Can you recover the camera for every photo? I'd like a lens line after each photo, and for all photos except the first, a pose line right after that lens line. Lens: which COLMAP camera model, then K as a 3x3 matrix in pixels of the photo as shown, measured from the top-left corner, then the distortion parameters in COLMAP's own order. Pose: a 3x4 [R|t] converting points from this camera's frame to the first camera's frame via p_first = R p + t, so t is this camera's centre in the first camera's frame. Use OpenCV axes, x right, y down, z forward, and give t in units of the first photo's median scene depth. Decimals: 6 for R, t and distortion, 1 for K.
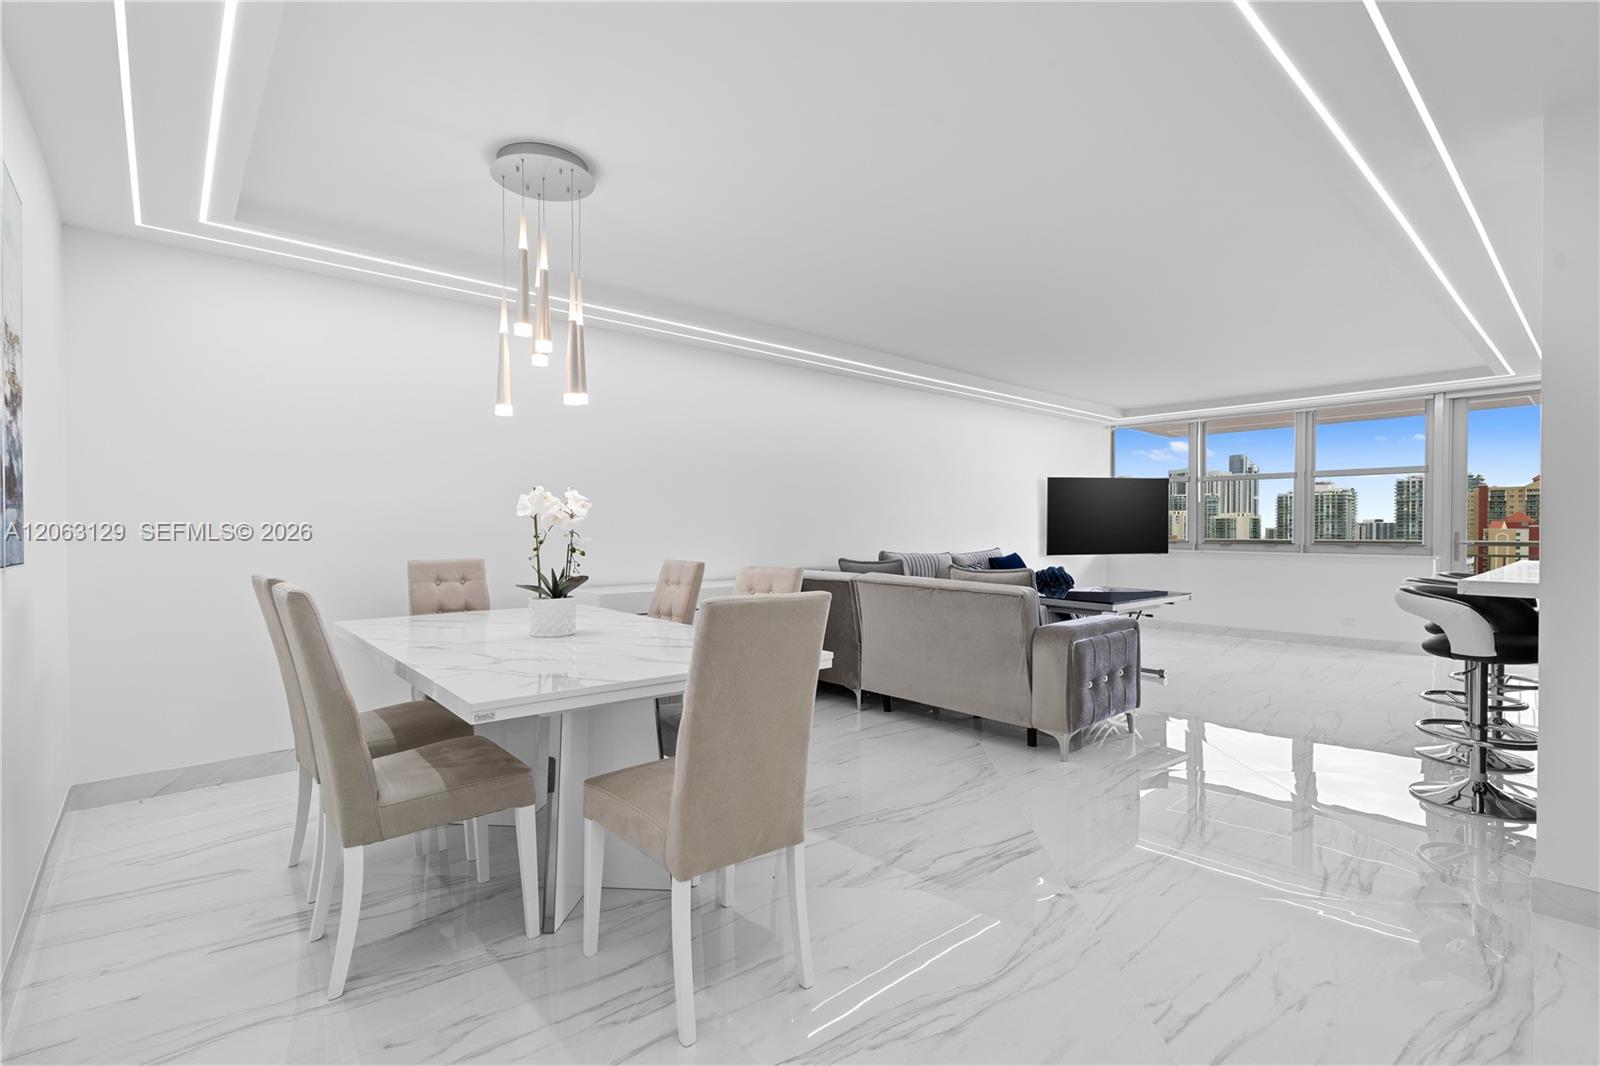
lens RADIAL K [[725.5, 0, 804.9], [0, 725.5, 530.6], [0, 0, 1]] dist [0.003329, 0.000498]
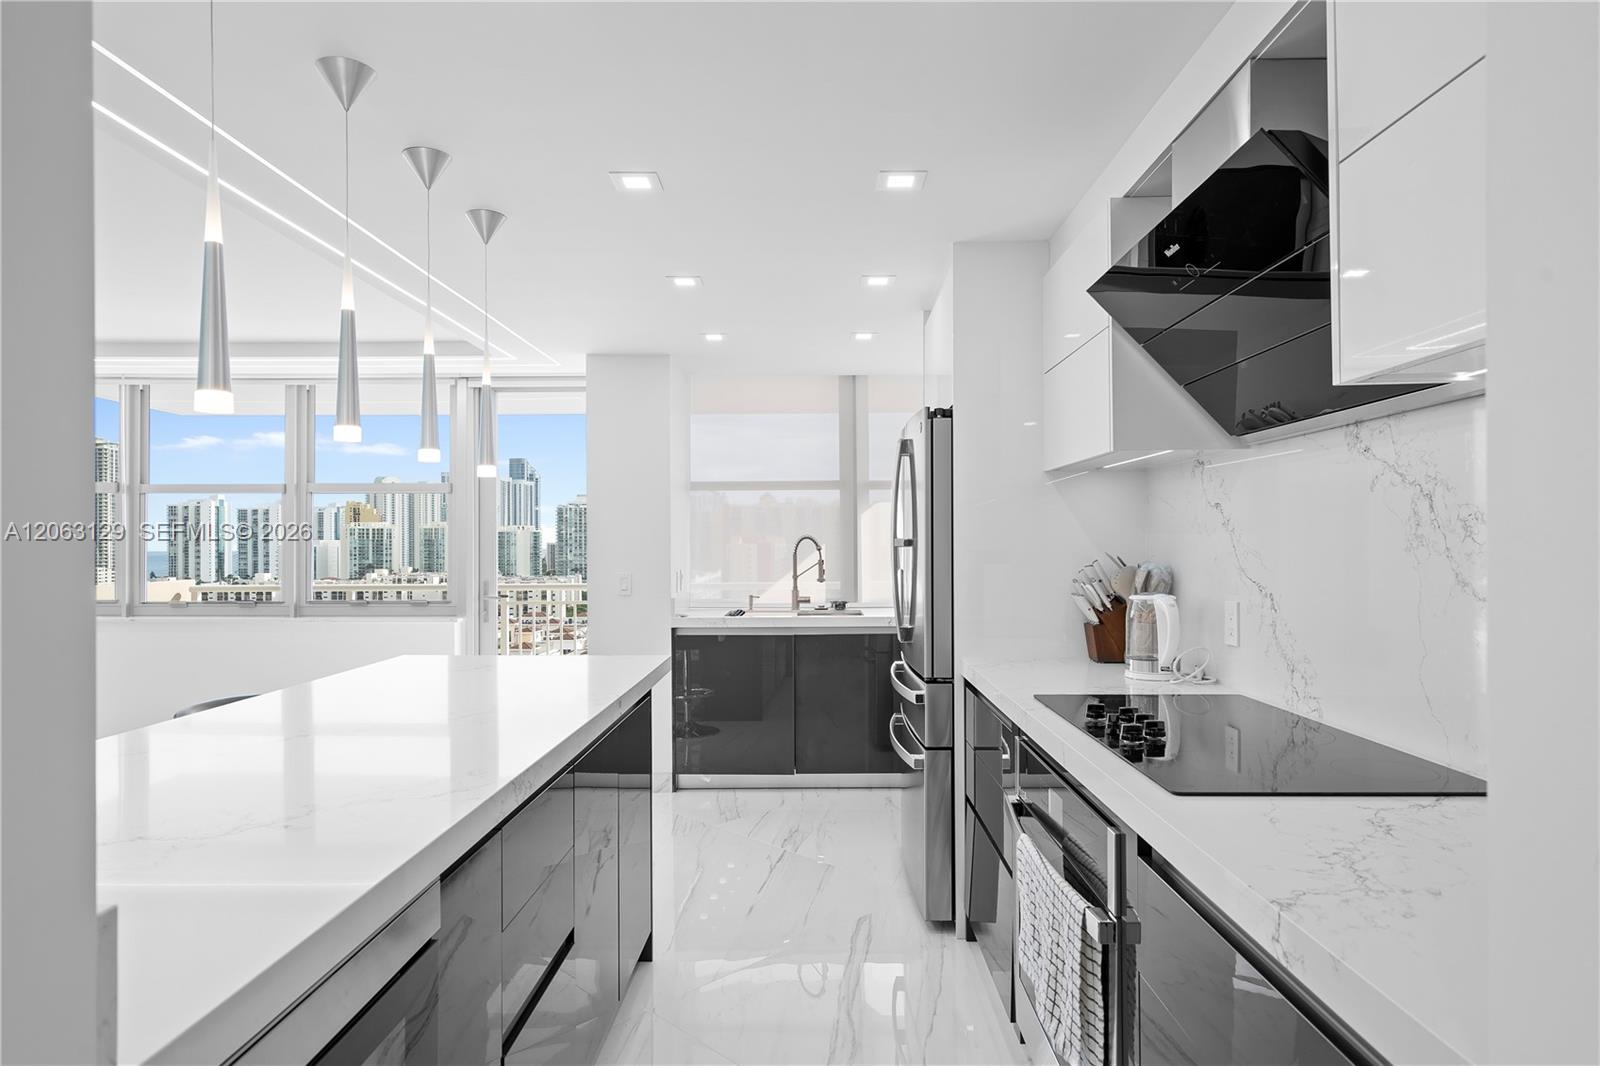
lens RADIAL K [[926.3, 0, 800.6], [0, 926.3, 538.3], [0, 0, 1]] dist [0.008689, 0.000813]
pose [[0.683010, -0.000091, 0.730409, 0.395754], [0.005887, 0.999968, -0.005380, -0.027968], [-0.730386, 0.007974, 0.682989, 0.153784]]
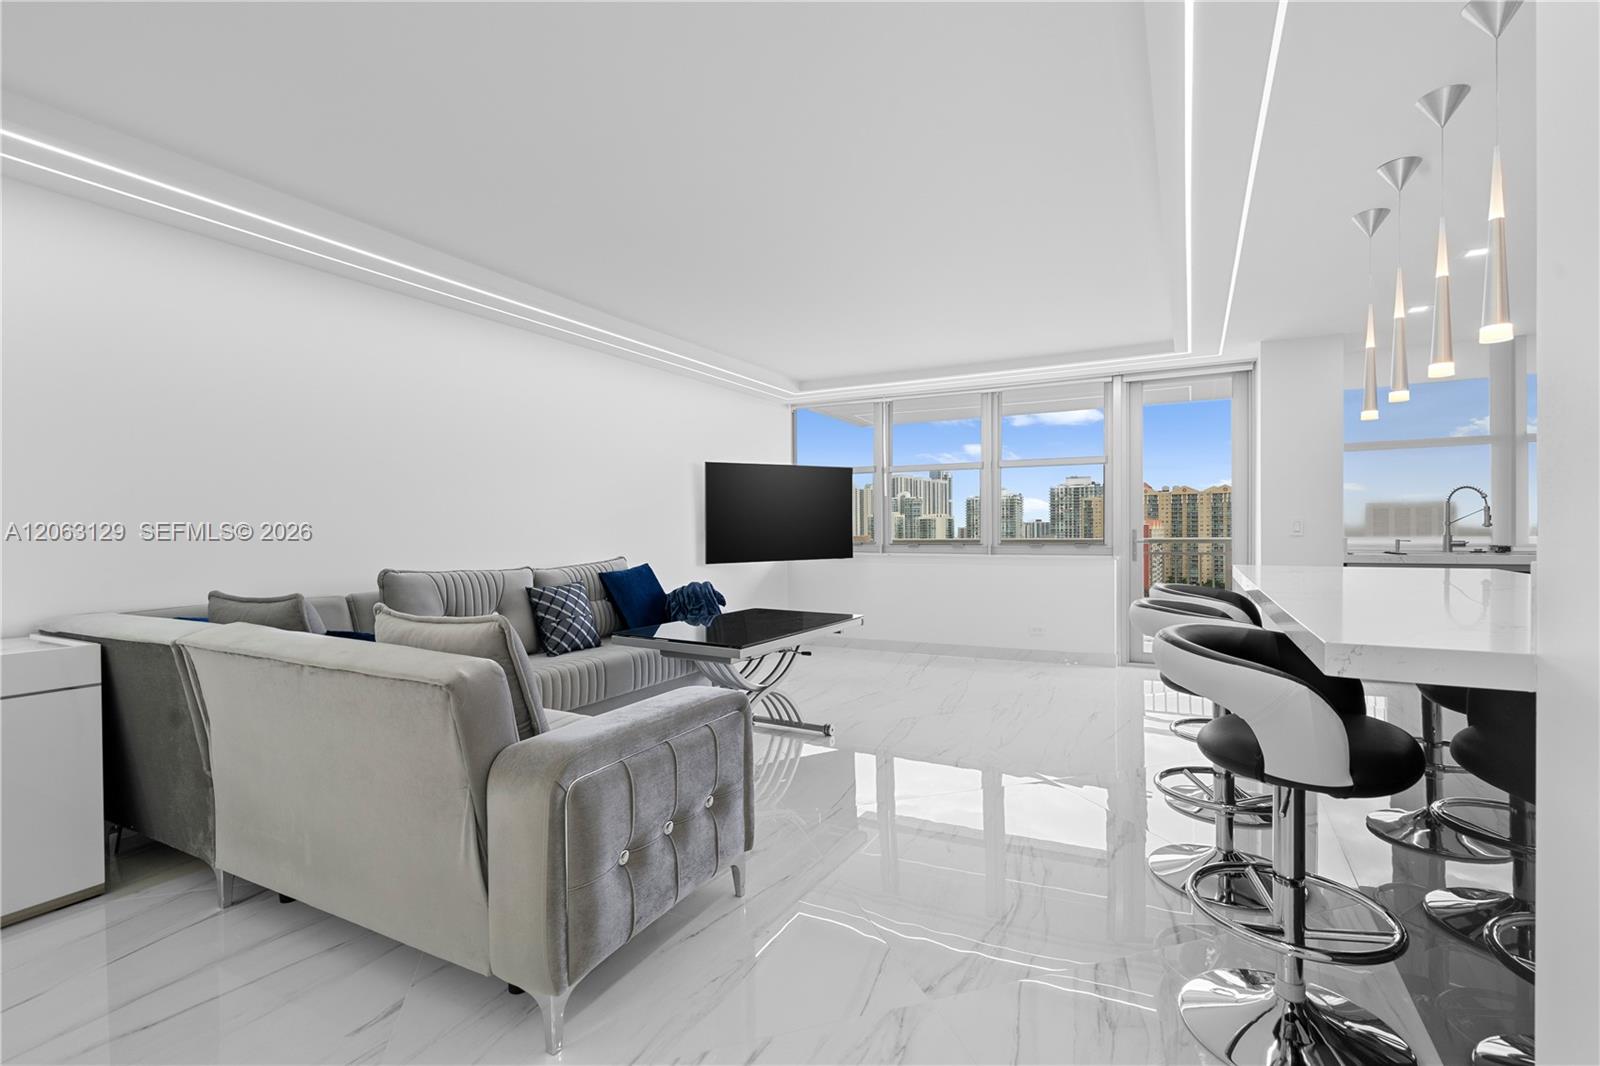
lens RADIAL K [[725.5, 0, 801.3], [0, 725.5, 534.9], [0, 0, 1]] dist [0.003329, 0.000498]
pose [[0.938593, -0.010962, 0.344853, 0.166279], [0.009906, 0.999939, 0.004825, 0.000511], [-0.344885, -0.001113, 0.938644, 0.252313]]
